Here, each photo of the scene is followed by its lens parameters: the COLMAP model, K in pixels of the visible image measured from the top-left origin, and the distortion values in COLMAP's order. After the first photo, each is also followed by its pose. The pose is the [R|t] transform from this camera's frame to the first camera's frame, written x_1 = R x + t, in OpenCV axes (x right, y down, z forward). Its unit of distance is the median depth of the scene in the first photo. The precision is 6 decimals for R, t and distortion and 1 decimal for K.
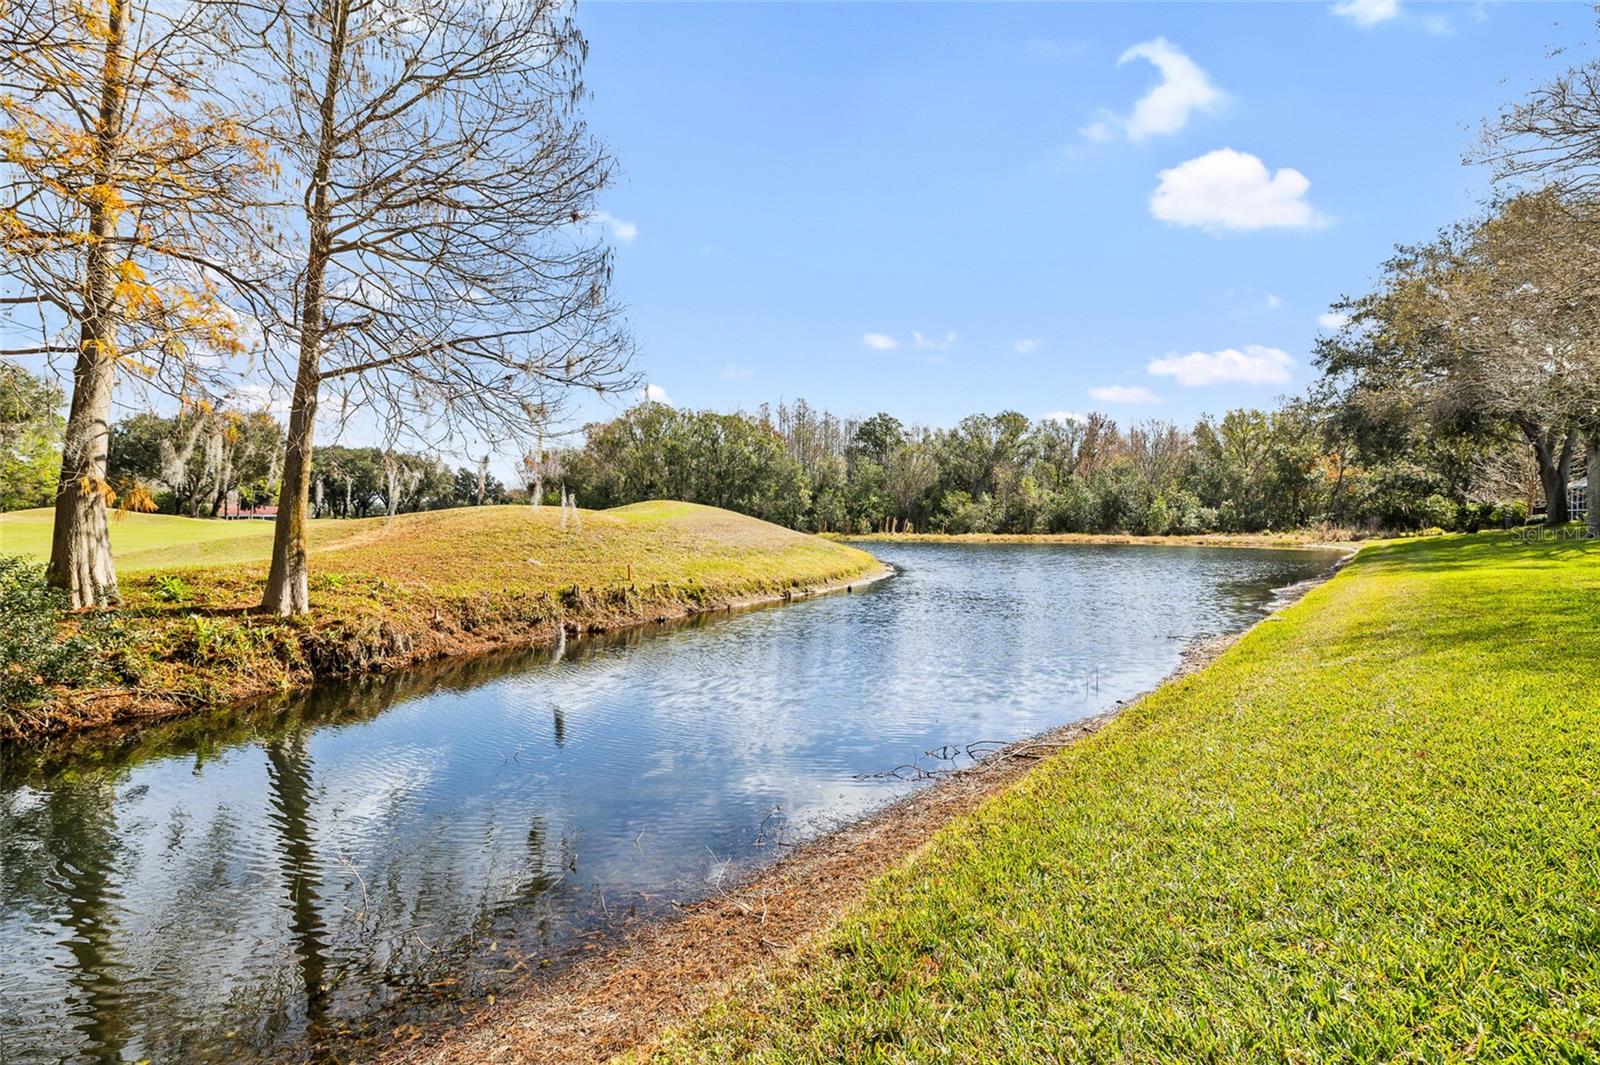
lens RADIAL K [[797.9, 0, 800.0], [0, 797.9, 532.5], [0, 0, 1]] dist [-0.000732, 0.000544]
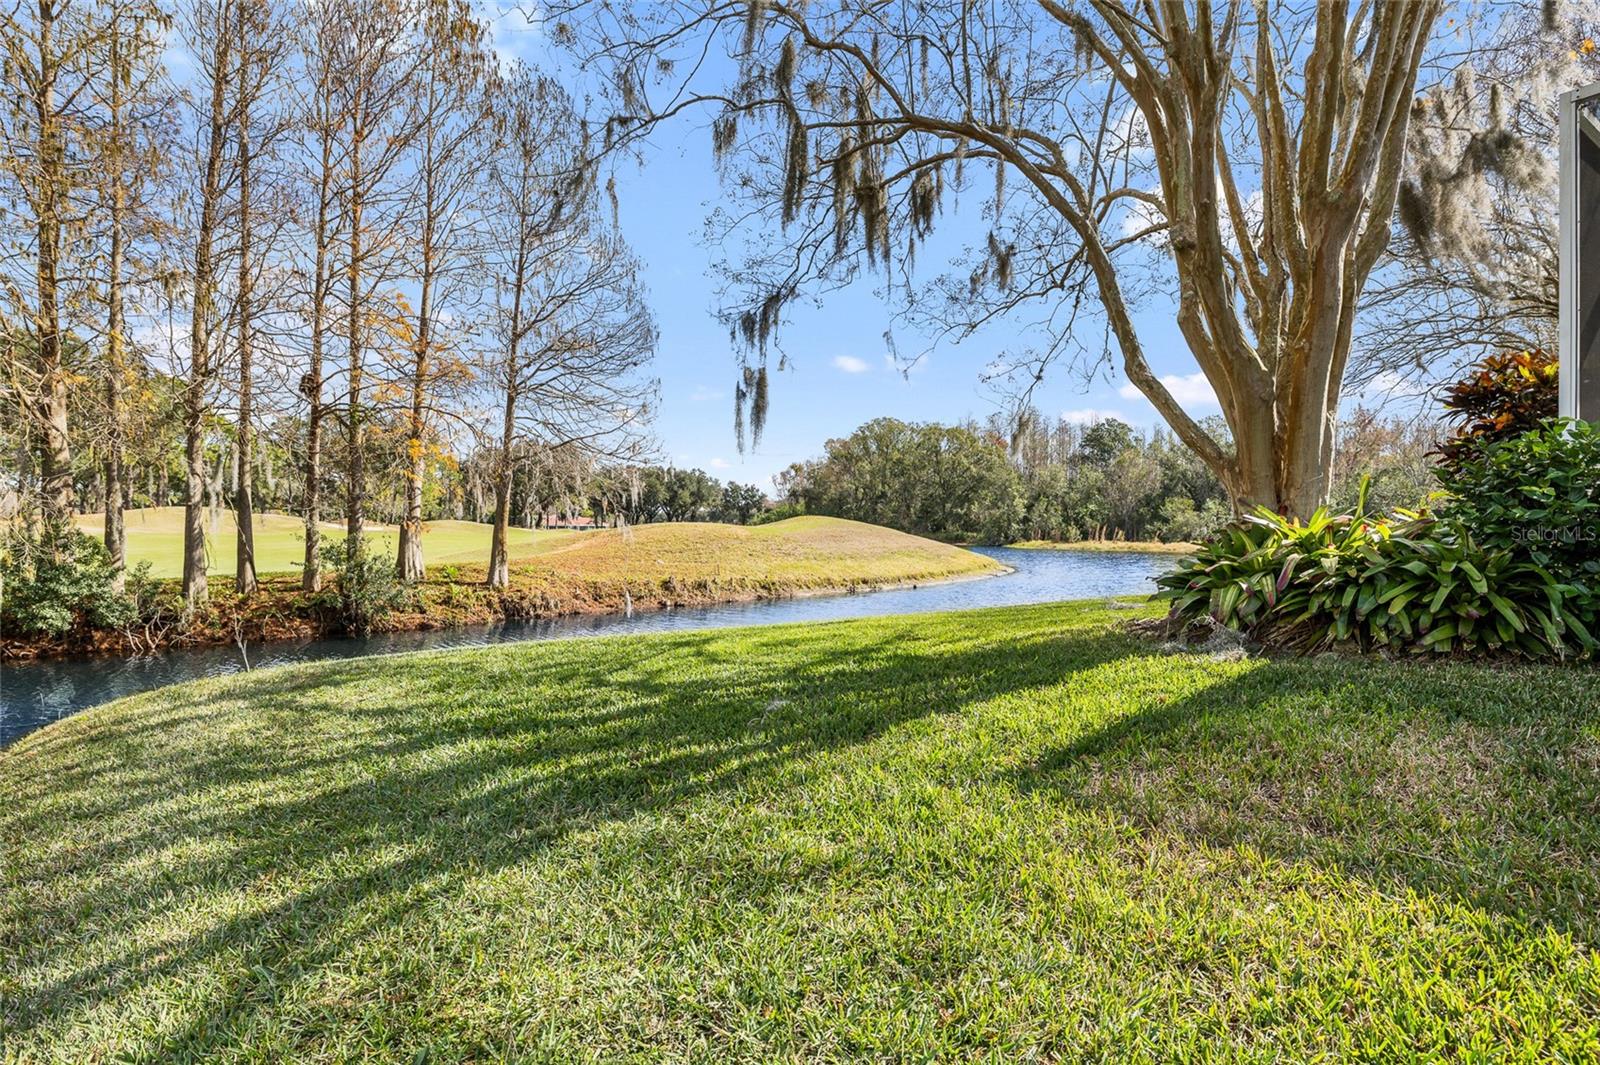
lens RADIAL K [[797.9, 0, 800.0], [0, 797.9, 532.5], [0, 0, 1]] dist [-0.000732, 0.000544]
pose [[0.948037, -0.002390, -0.318152, 0.077913], [-0.000578, 0.999957, -0.009234, -0.001027], [0.318161, 0.008937, 0.947995, -0.069377]]
